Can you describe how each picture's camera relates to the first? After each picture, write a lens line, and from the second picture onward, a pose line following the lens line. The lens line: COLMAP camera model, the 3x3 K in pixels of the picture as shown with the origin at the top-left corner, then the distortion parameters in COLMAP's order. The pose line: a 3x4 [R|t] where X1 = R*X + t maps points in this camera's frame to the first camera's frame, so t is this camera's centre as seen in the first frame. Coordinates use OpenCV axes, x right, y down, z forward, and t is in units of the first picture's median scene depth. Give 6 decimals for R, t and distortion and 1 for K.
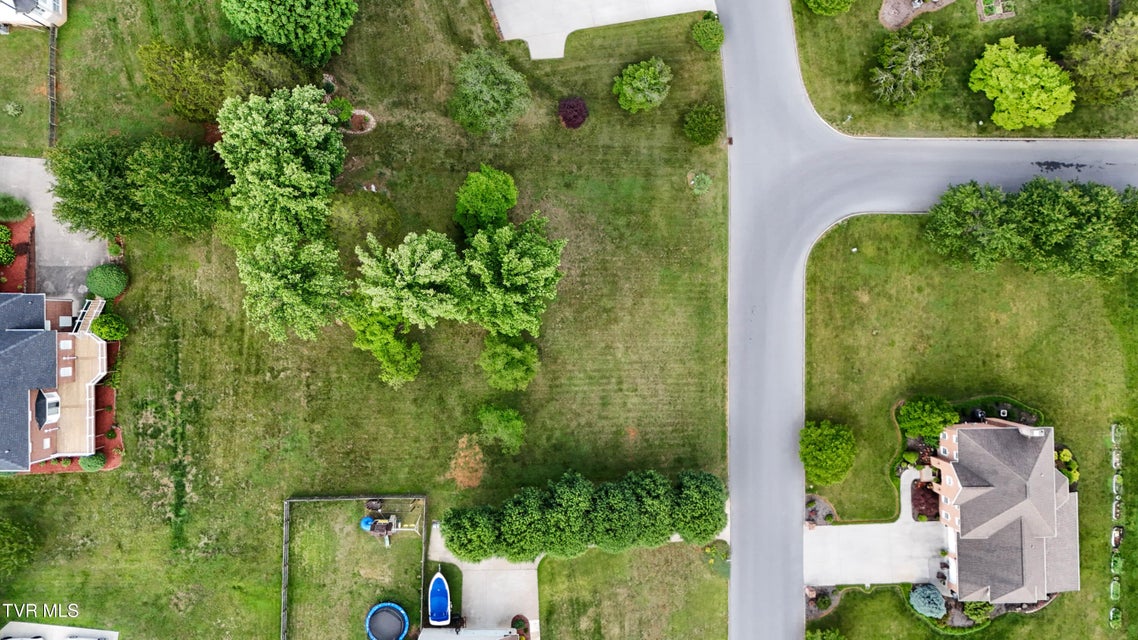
lens RADIAL K [[833.1, 0, 569.9], [0, 833.1, 320.5], [0, 0, 1]] dist [0.080606, -0.079197]
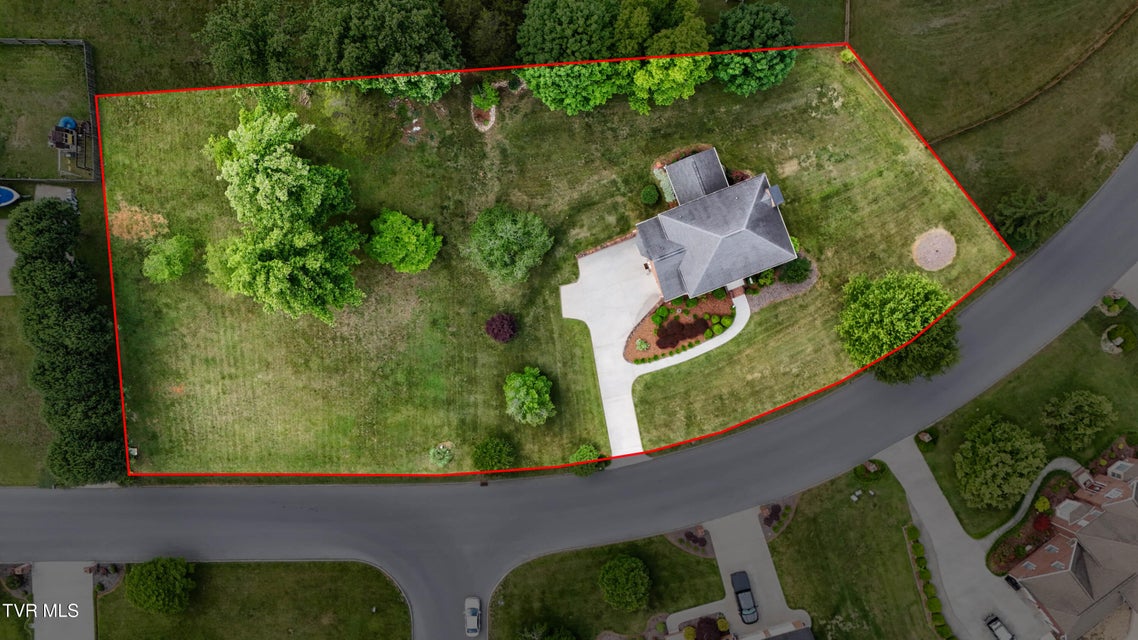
lens RADIAL K [[833.1, 0, 565.7], [0, 833.1, 320.4], [0, 0, 1]] dist [0.080606, -0.079197]
pose [[0.005483, 0.999955, 0.007791, -0.012648], [-0.999979, 0.005457, 0.003360, -0.326772], [0.003317, -0.007809, 0.999964, -0.000108]]
